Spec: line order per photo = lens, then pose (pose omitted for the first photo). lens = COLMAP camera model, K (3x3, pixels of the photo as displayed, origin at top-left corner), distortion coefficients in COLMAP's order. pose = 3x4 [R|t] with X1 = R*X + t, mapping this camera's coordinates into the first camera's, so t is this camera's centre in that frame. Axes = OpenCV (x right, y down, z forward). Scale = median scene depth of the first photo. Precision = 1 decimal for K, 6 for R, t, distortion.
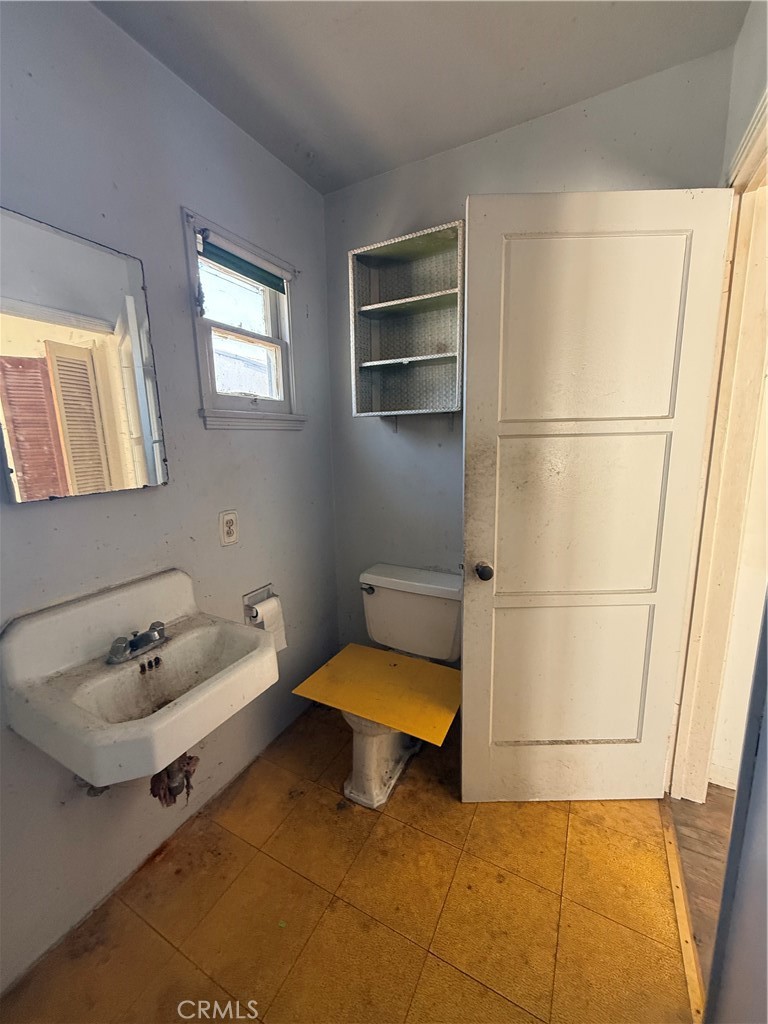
lens RADIAL K [[406.8, 0, 385.2], [0, 406.8, 509.9], [0, 0, 1]] dist [-0.000605, 0.000484]
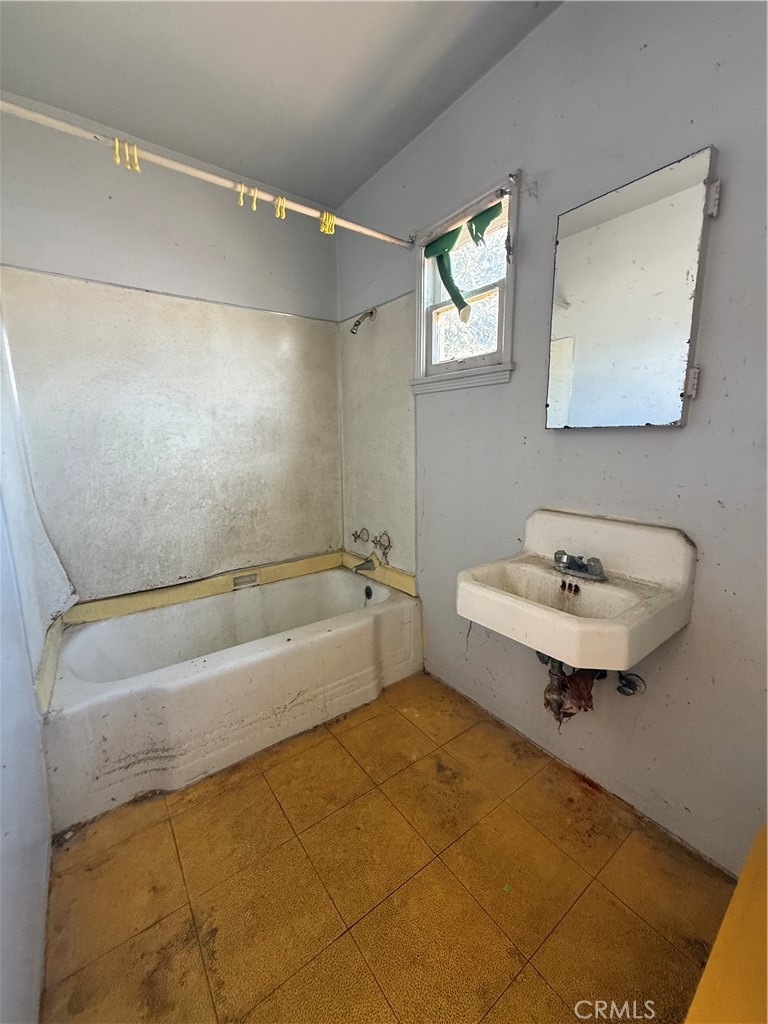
lens RADIAL K [[406.8, 0, 385.2], [0, 406.8, 509.9], [0, 0, 1]] dist [-0.000605, 0.000484]
pose [[-0.431385, 0.185095, -0.882976, 0.522429], [-0.143349, 0.952230, 0.269647, -0.037219], [0.890706, 0.242896, -0.384244, 0.861647]]
